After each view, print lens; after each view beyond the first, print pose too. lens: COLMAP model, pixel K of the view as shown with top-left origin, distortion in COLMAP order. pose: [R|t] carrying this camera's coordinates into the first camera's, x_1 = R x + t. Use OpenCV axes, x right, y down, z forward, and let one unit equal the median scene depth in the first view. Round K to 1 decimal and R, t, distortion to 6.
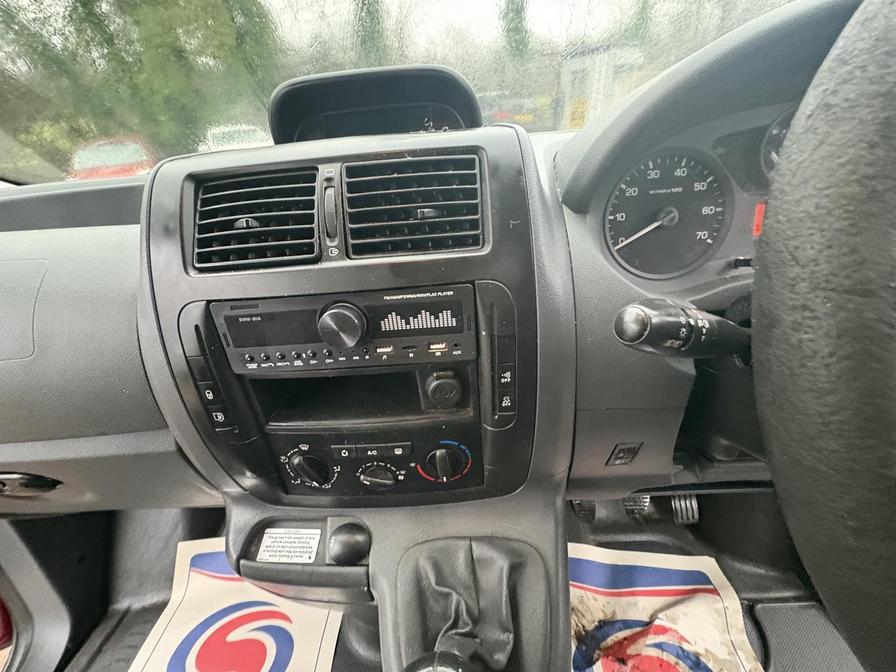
lens RADIAL K [[357.3, 0, 447.6], [0, 357.3, 339.3], [0, 0, 1]] dist [-0.000802, 0.000046]
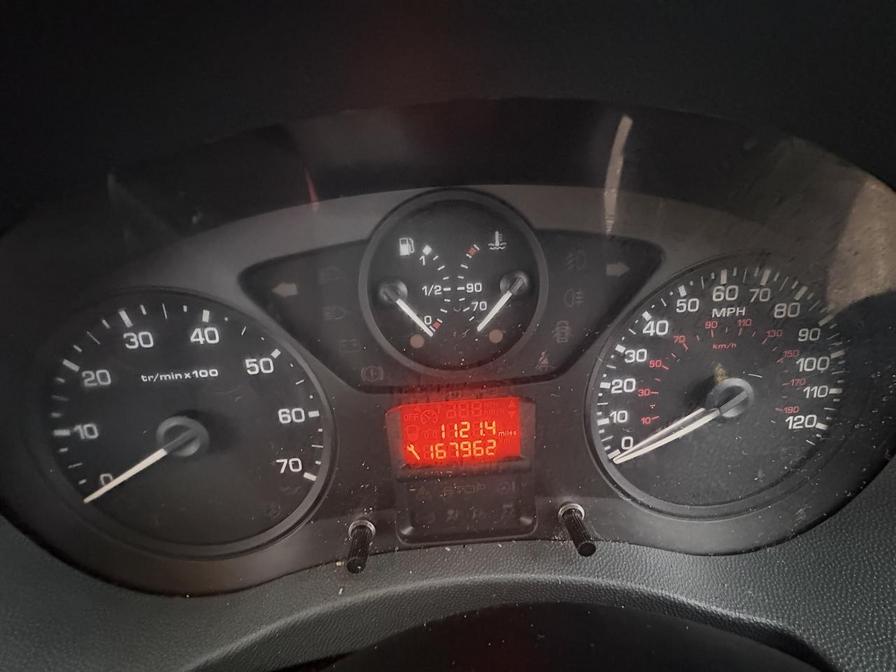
lens RADIAL K [[357.3, 0, 447.6], [0, 357.3, 336.0], [0, 0, 1]] dist [-0.000802, 0.000046]
pose [[0.996742, -0.006379, 0.080400, 0.849508], [0.006771, 0.999966, -0.004604, -0.436647], [-0.080368, 0.005134, 0.996752, 0.527683]]
